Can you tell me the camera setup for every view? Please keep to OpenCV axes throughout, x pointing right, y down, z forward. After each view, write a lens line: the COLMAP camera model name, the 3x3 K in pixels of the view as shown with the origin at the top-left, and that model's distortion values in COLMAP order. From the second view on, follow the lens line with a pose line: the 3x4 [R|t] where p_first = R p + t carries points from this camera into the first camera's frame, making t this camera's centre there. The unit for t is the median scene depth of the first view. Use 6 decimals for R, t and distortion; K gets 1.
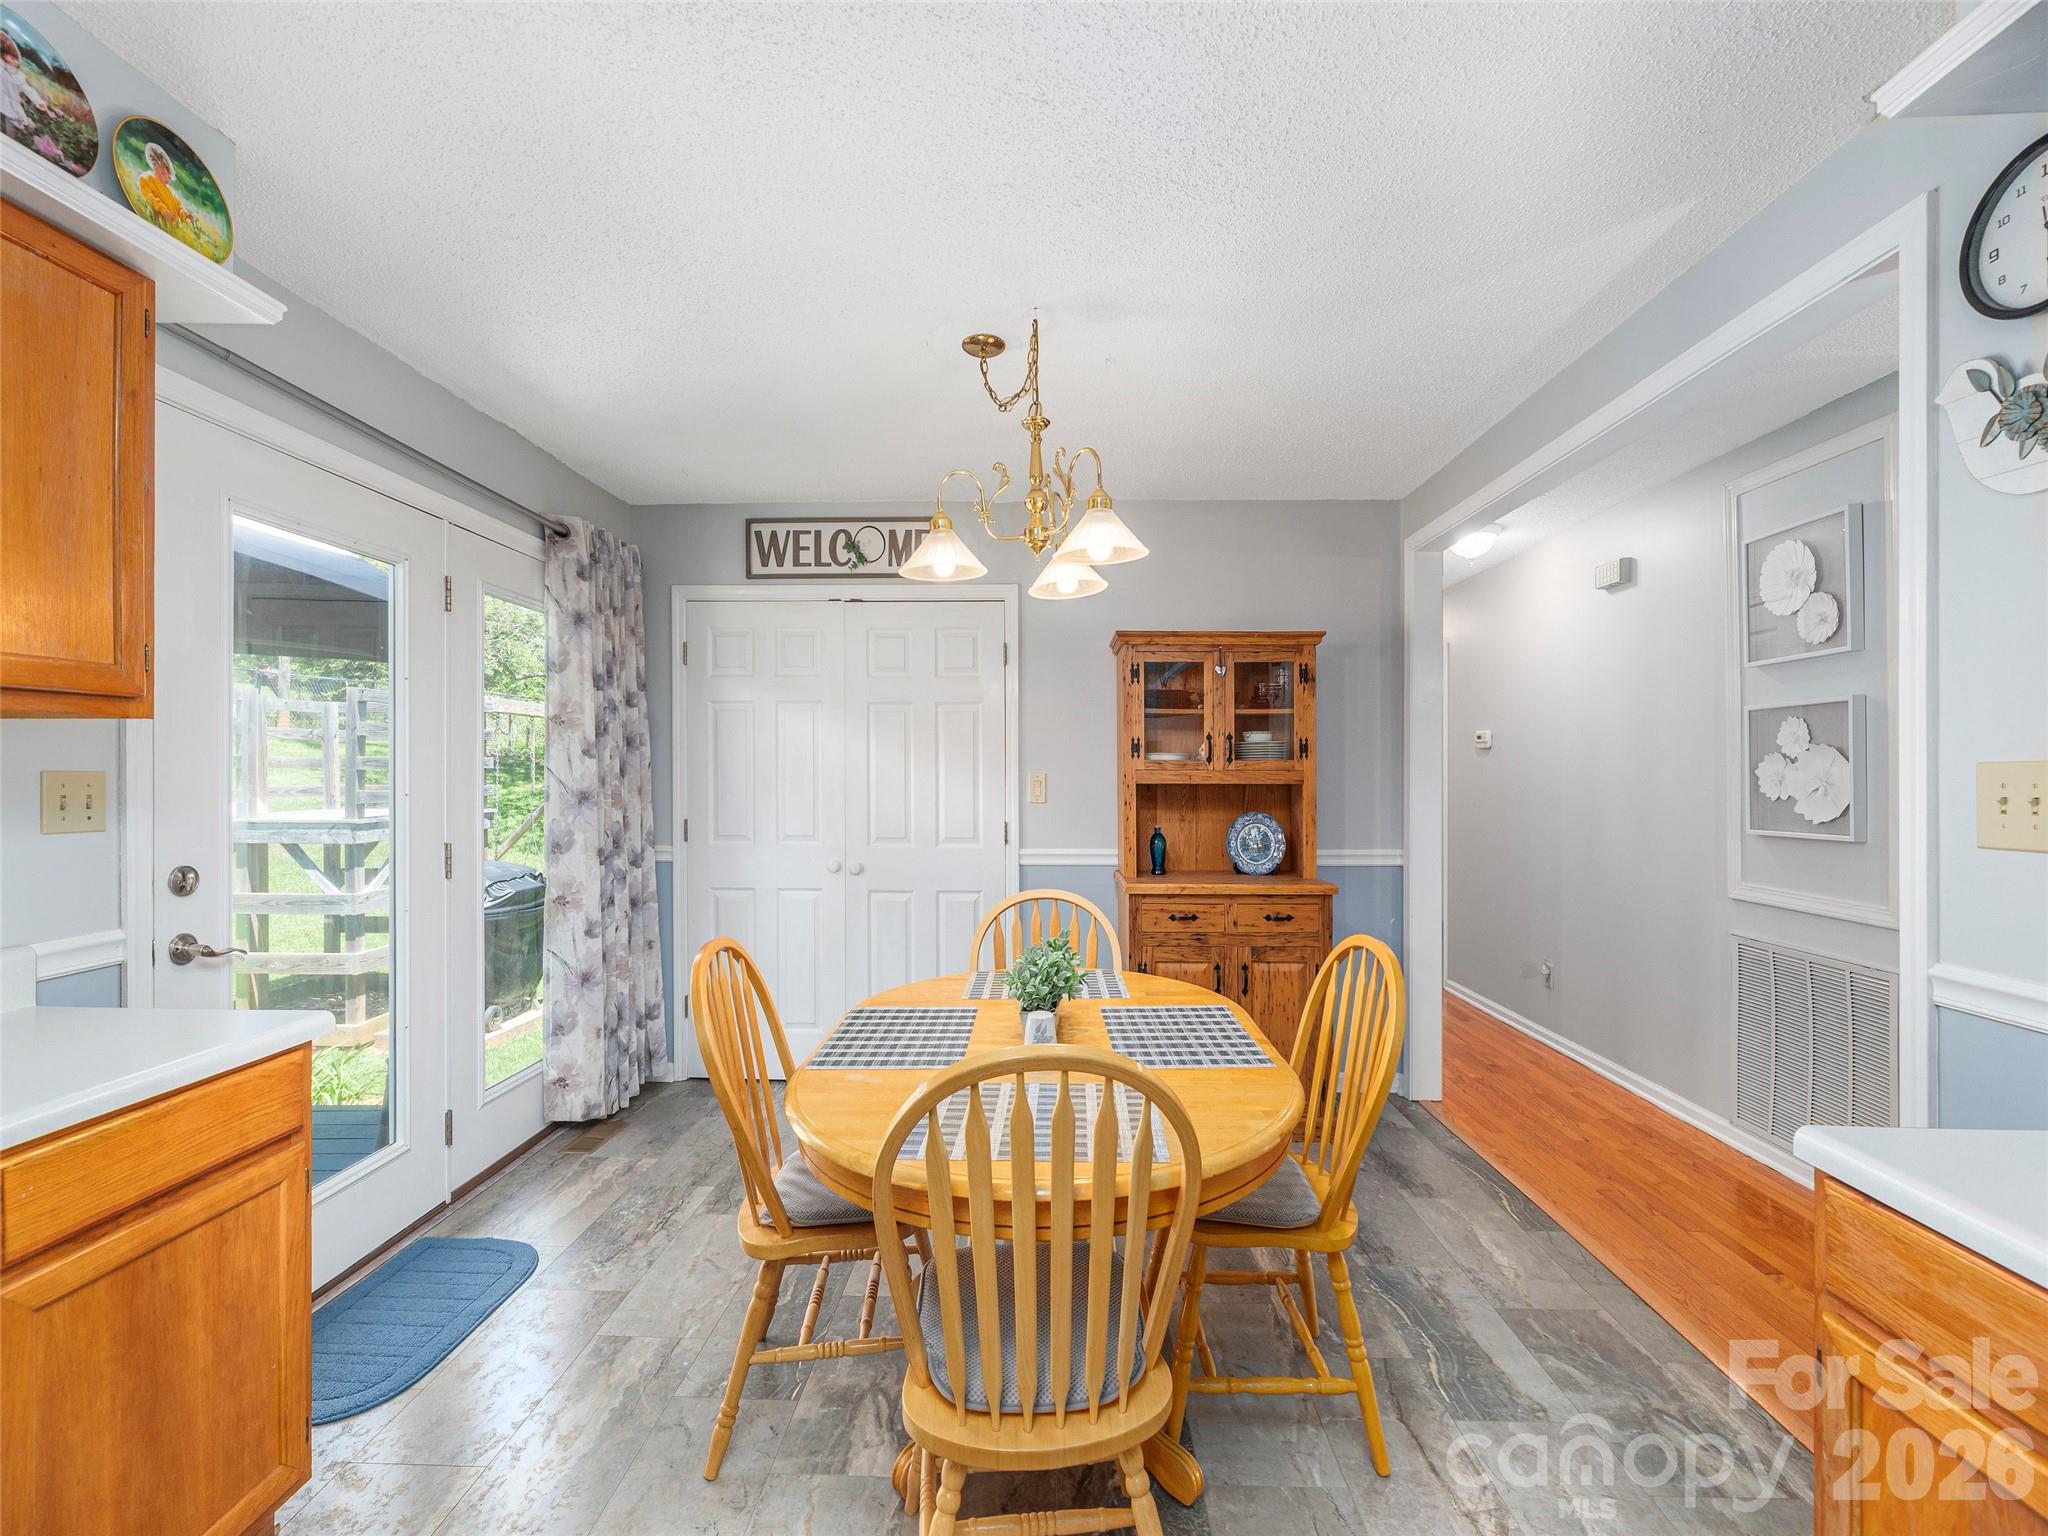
lens RADIAL K [[840.5, 0, 1016.9], [0, 840.5, 771.7], [0, 0, 1]] dist [0.000006, 0.000209]
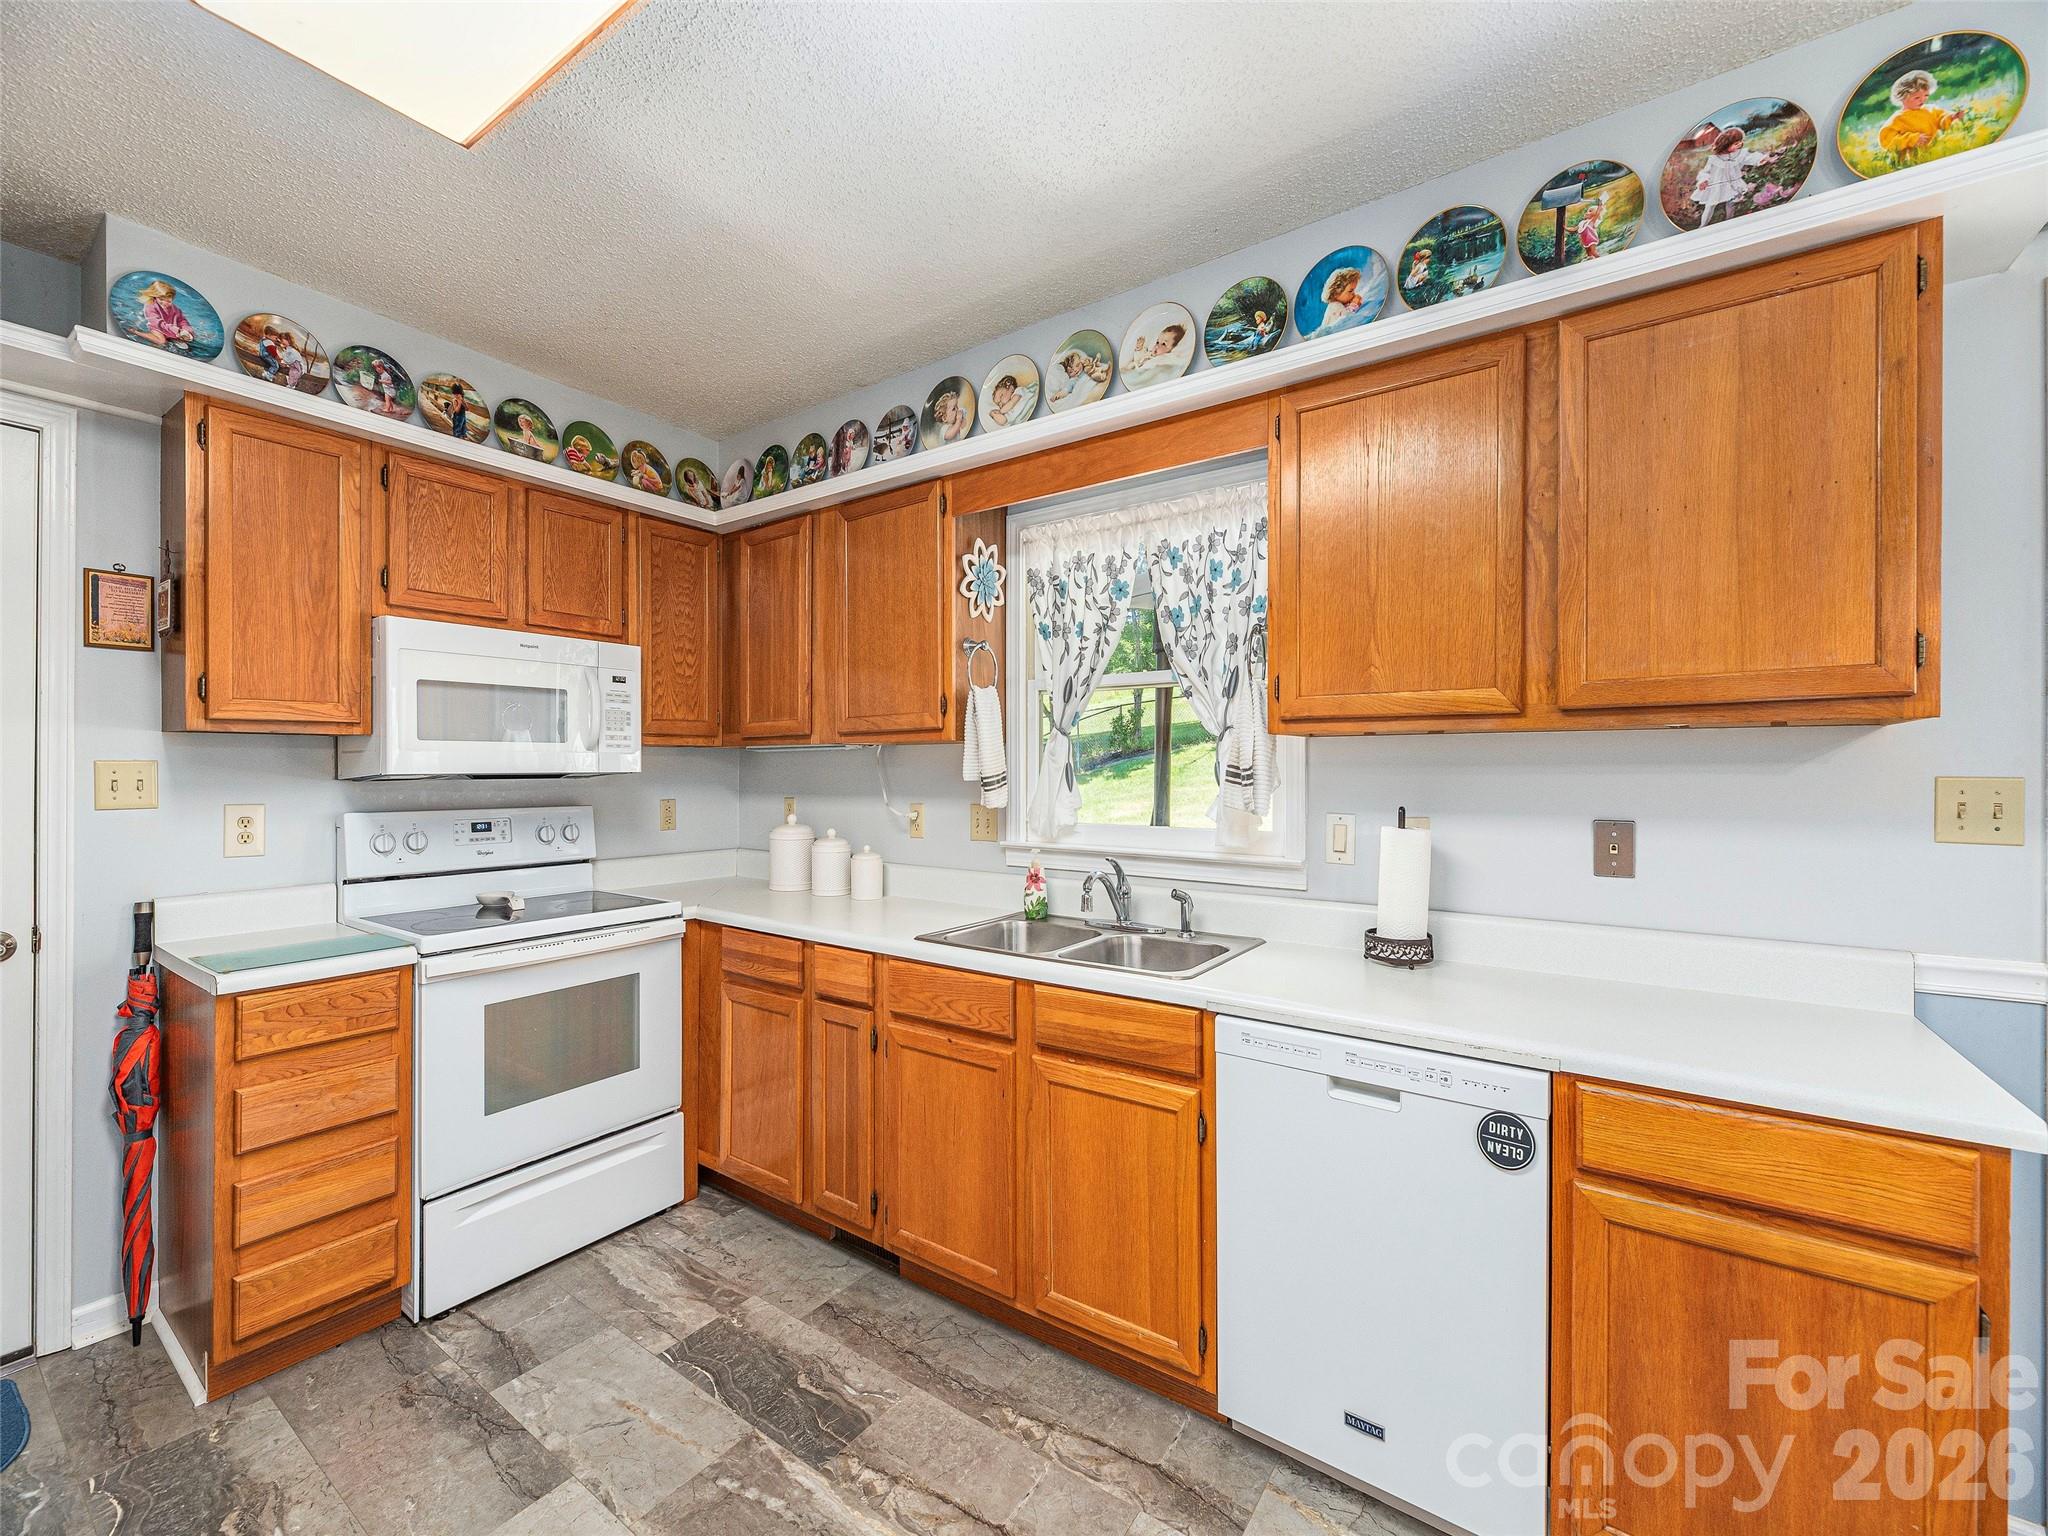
lens RADIAL K [[840.5, 0, 1016.9], [0, 840.5, 771.7], [0, 0, 1]] dist [0.000006, 0.000209]
pose [[-0.537088, -0.000725, -0.843526, 0.236426], [0.000868, 0.999999, -0.001412, -0.006086], [0.843526, -0.001491, -0.537086, 0.688362]]
